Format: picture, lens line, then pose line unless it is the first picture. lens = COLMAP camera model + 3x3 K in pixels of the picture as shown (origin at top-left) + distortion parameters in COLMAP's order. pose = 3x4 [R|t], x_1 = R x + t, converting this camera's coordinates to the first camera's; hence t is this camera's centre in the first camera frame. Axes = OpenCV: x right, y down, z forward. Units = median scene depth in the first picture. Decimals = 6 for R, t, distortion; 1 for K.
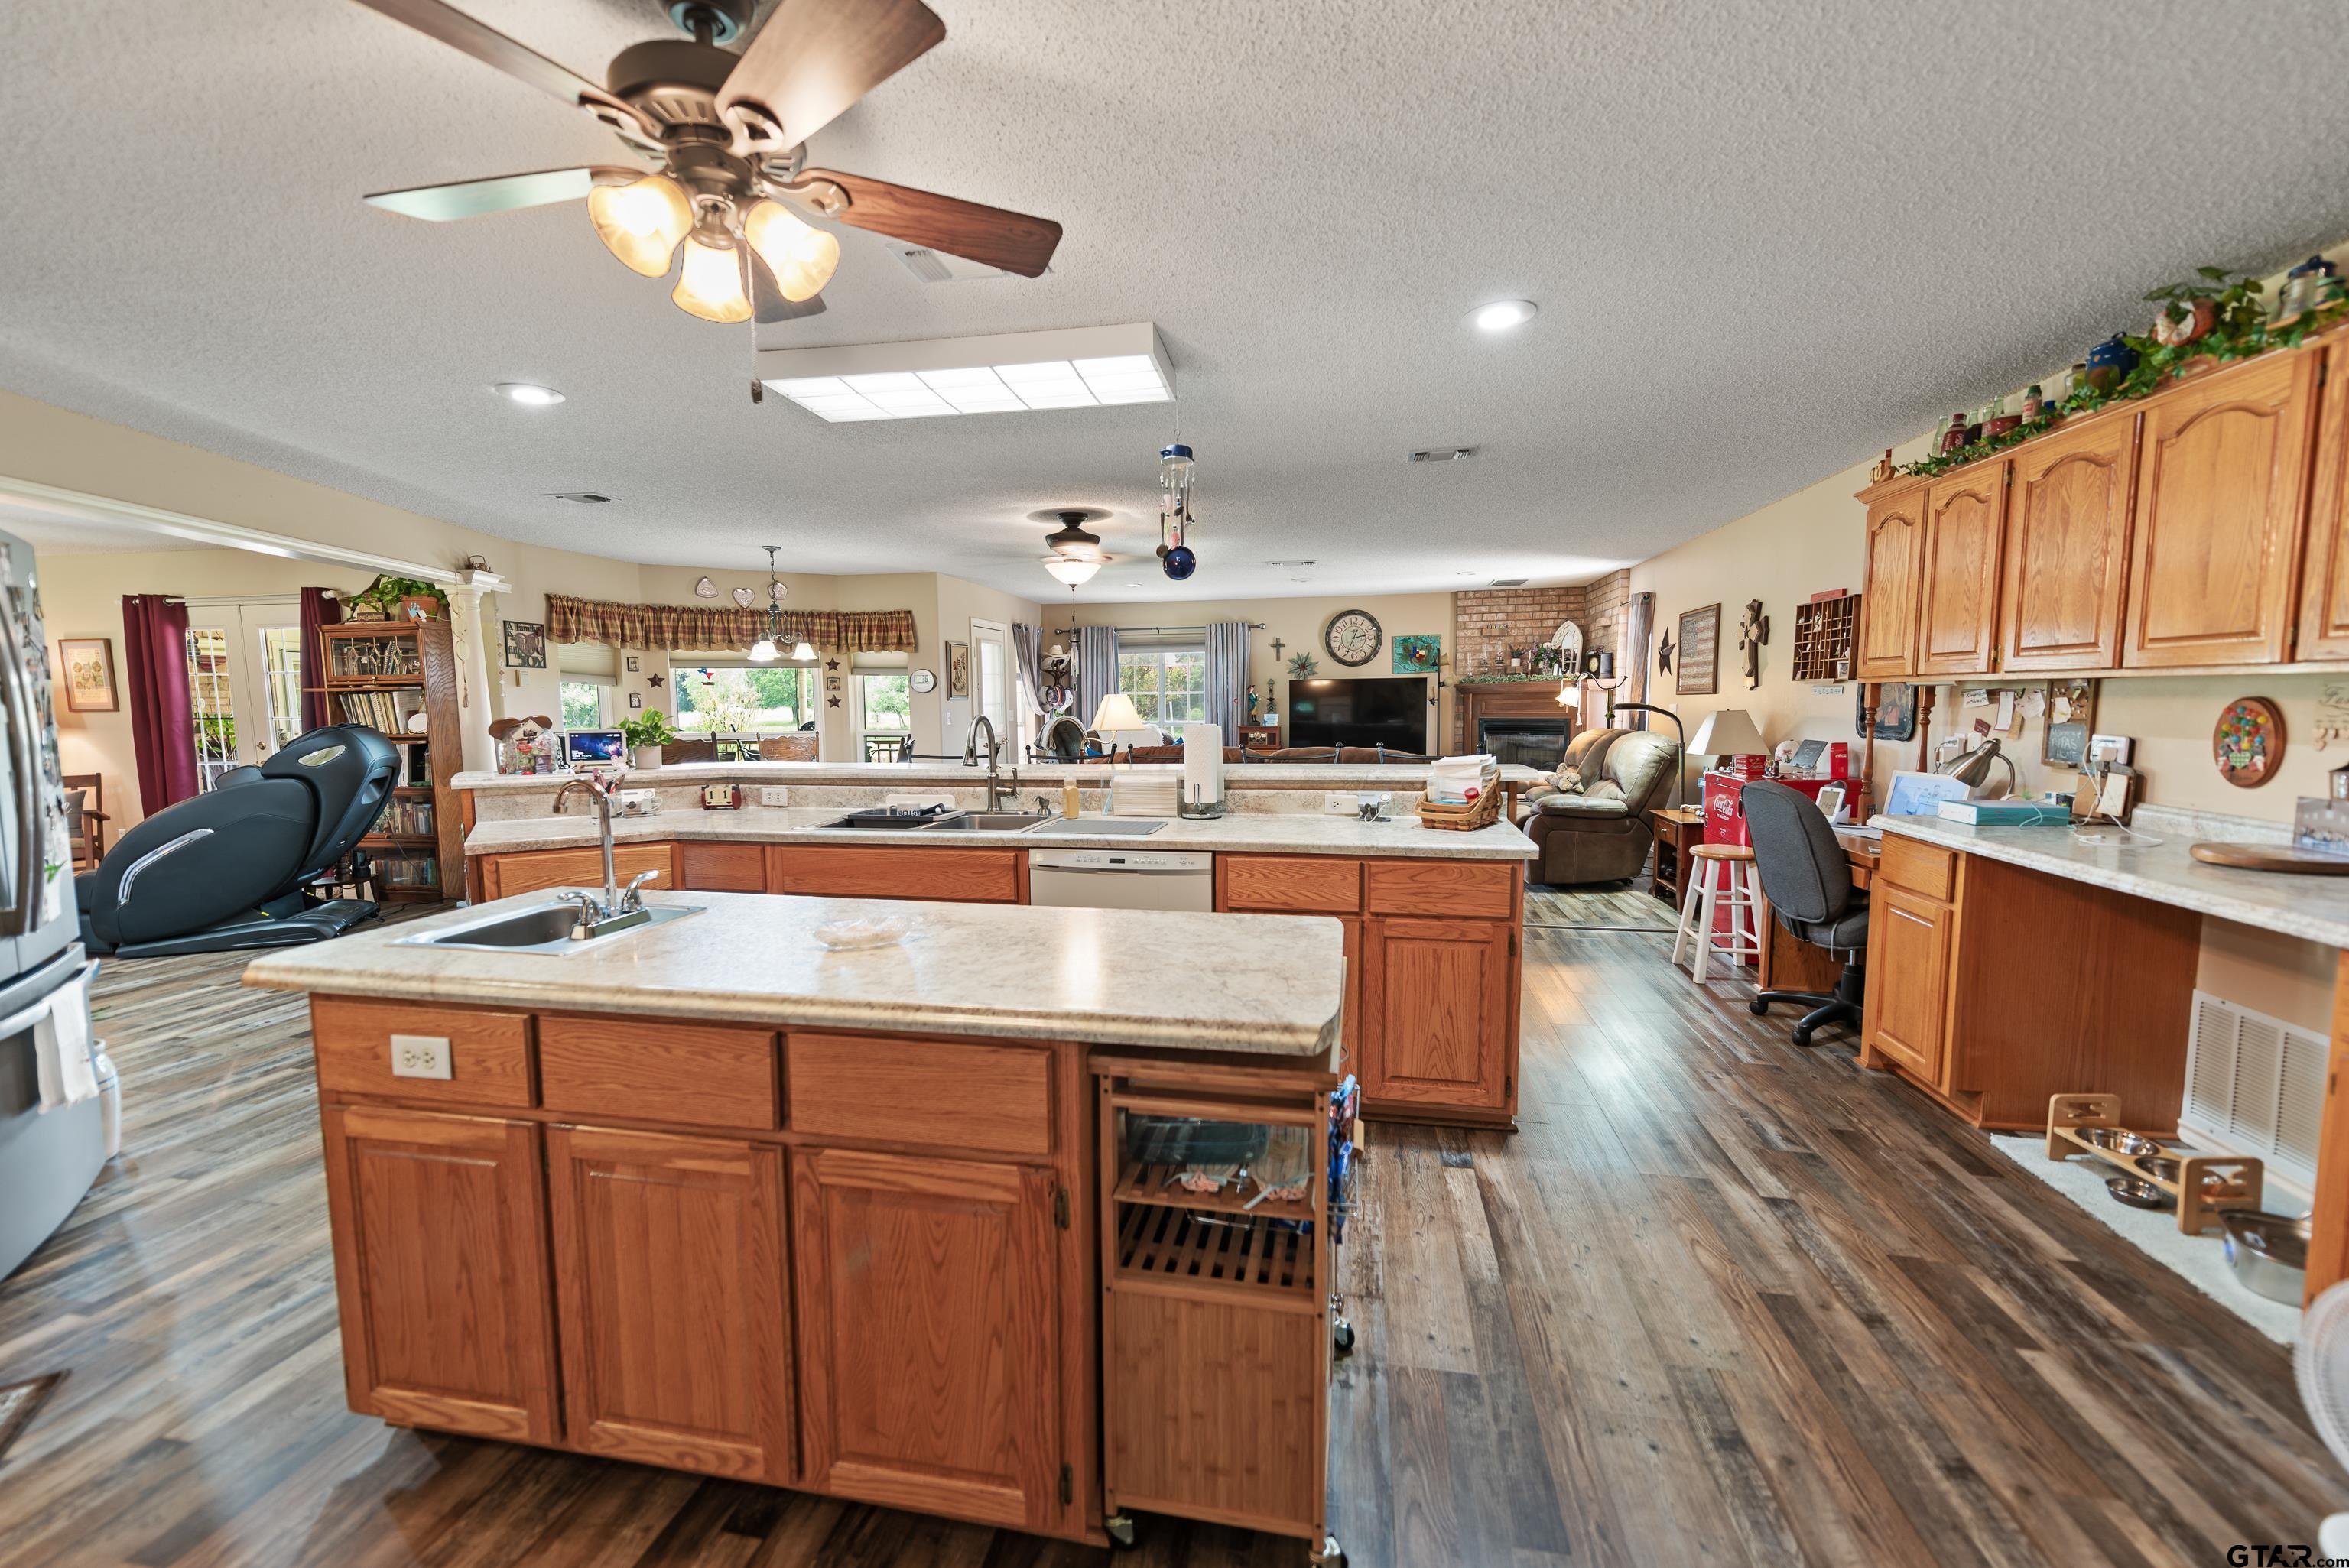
lens RADIAL K [[931.3, 0, 1177.4], [0, 931.3, 792.0], [0, 0, 1]] dist [0.017030, -0.005059]
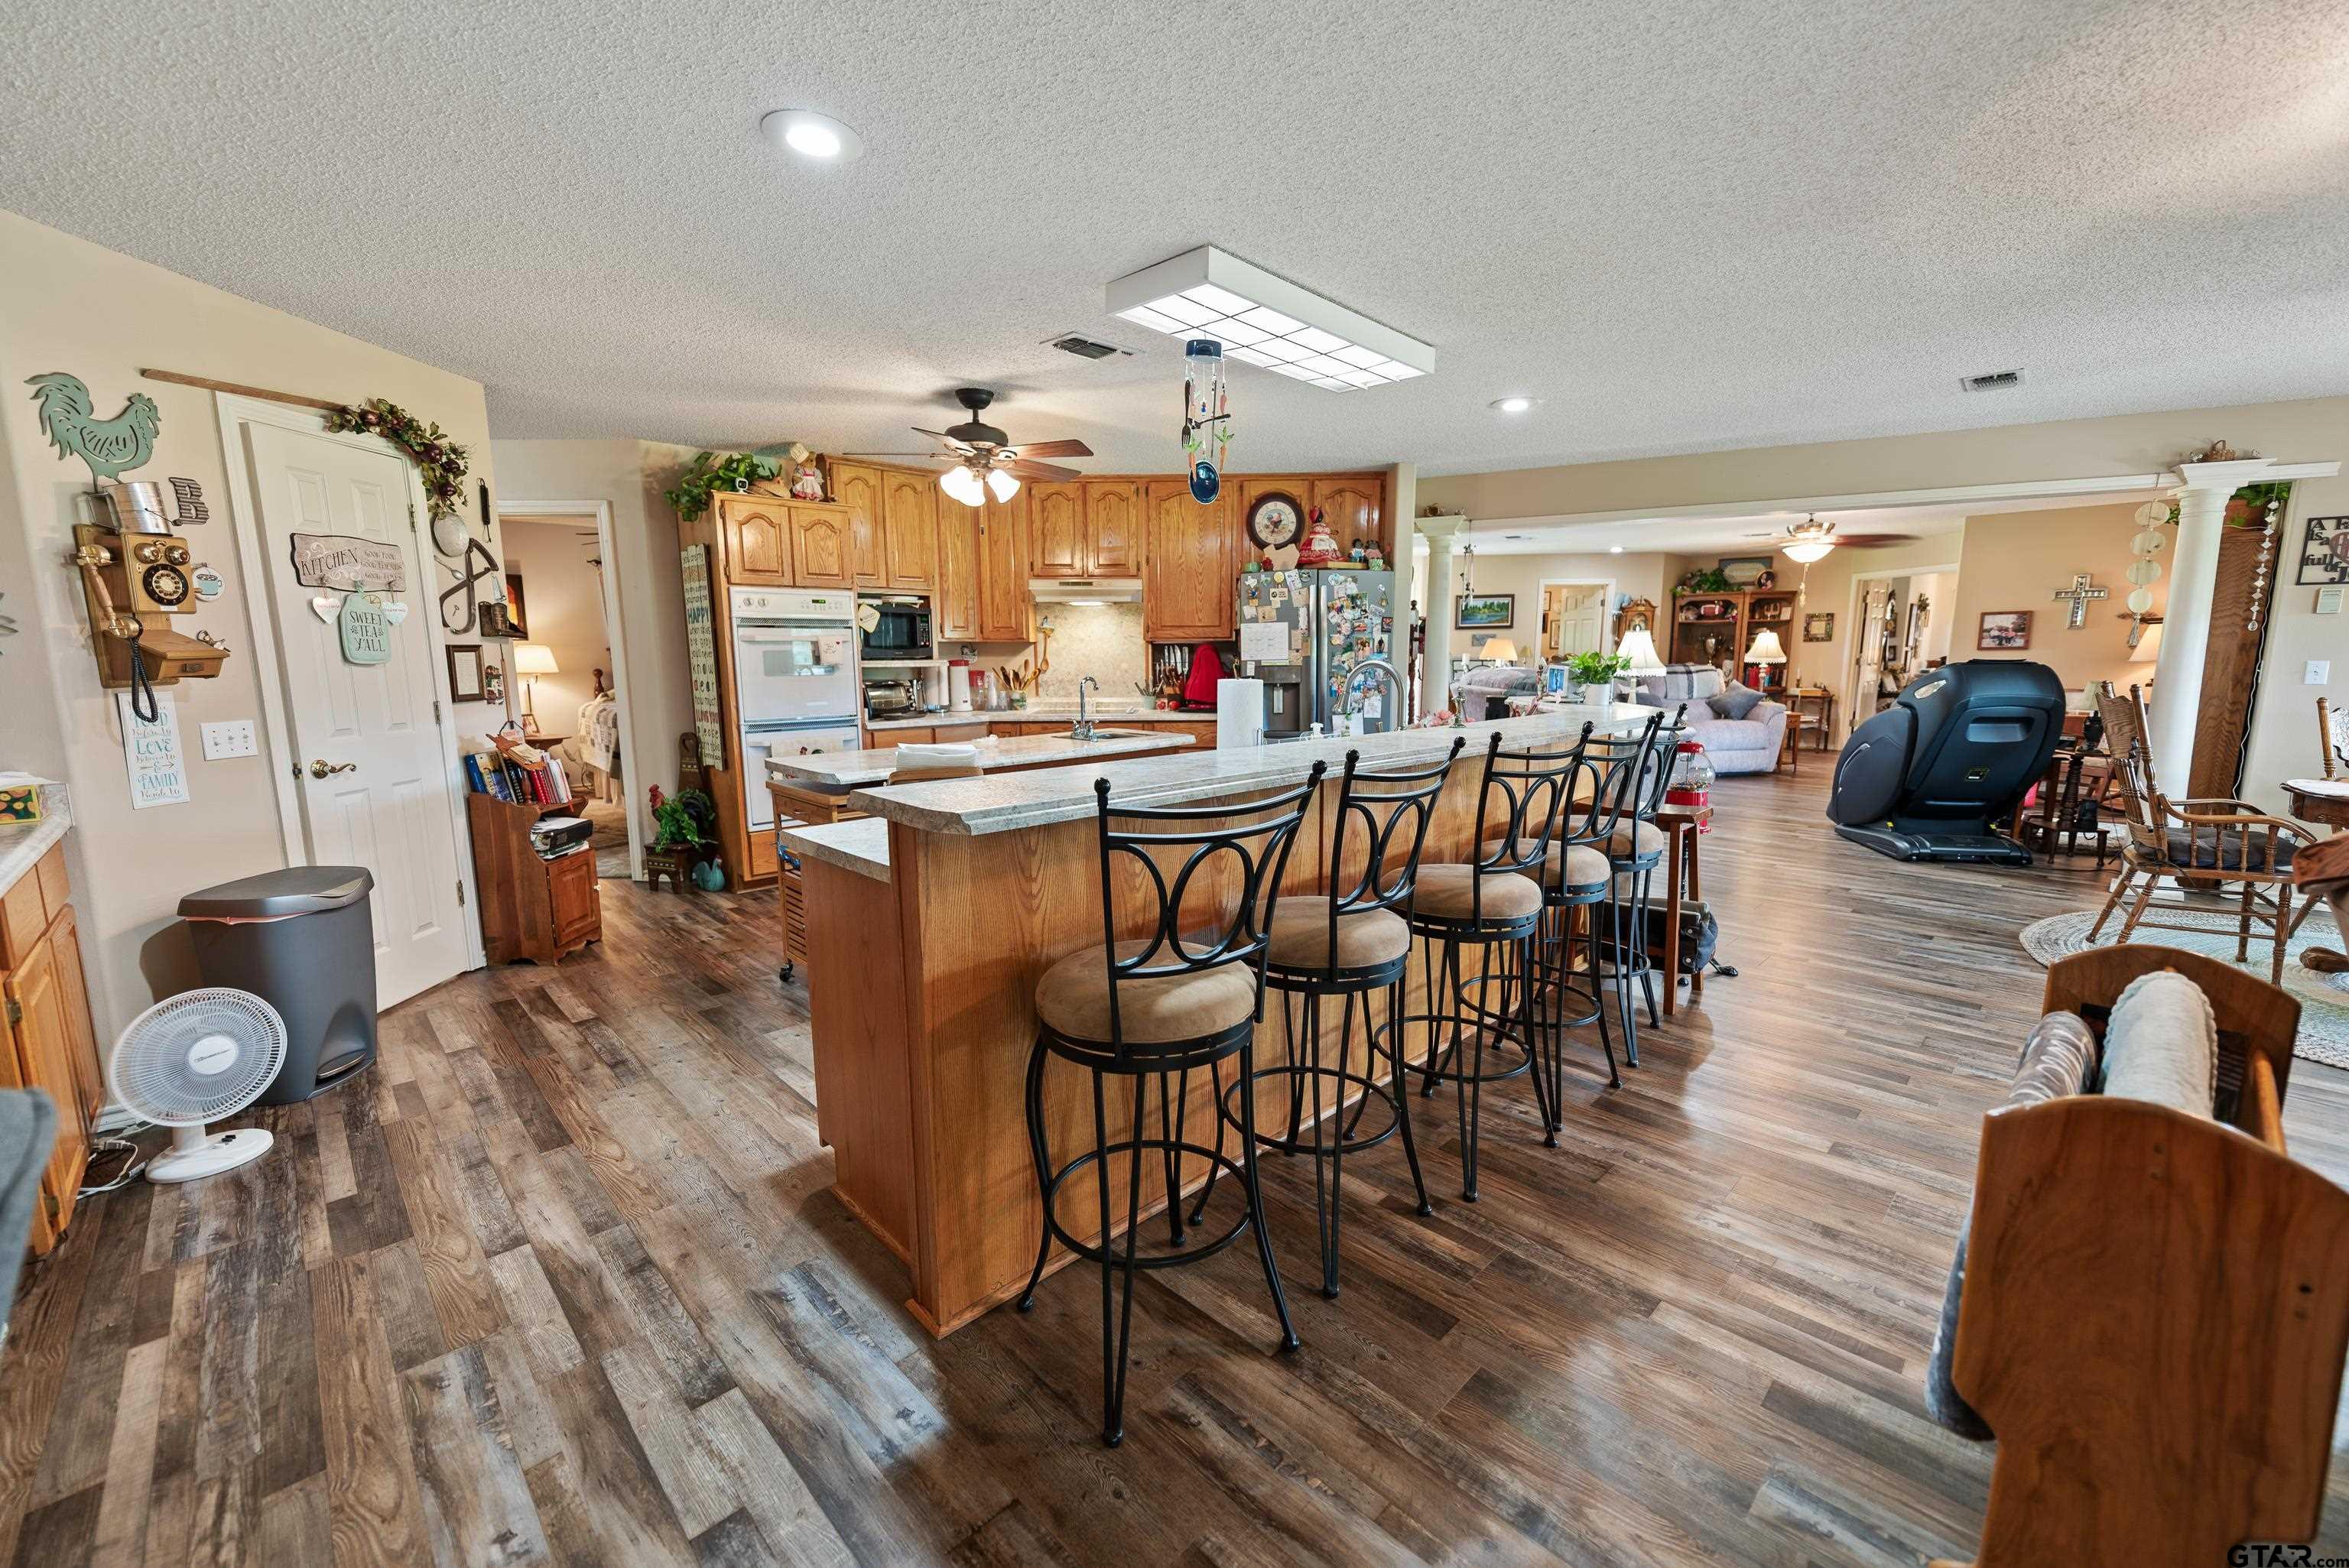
lens RADIAL K [[931.3, 0, 1177.4], [0, 931.3, 792.0], [0, 0, 1]] dist [0.017030, -0.005059]
pose [[-0.569372, 0.137724, -0.810461, 0.630739], [-0.072106, 0.973701, 0.216121, -0.132583], [0.818911, 0.181492, -0.544468, 1.279881]]
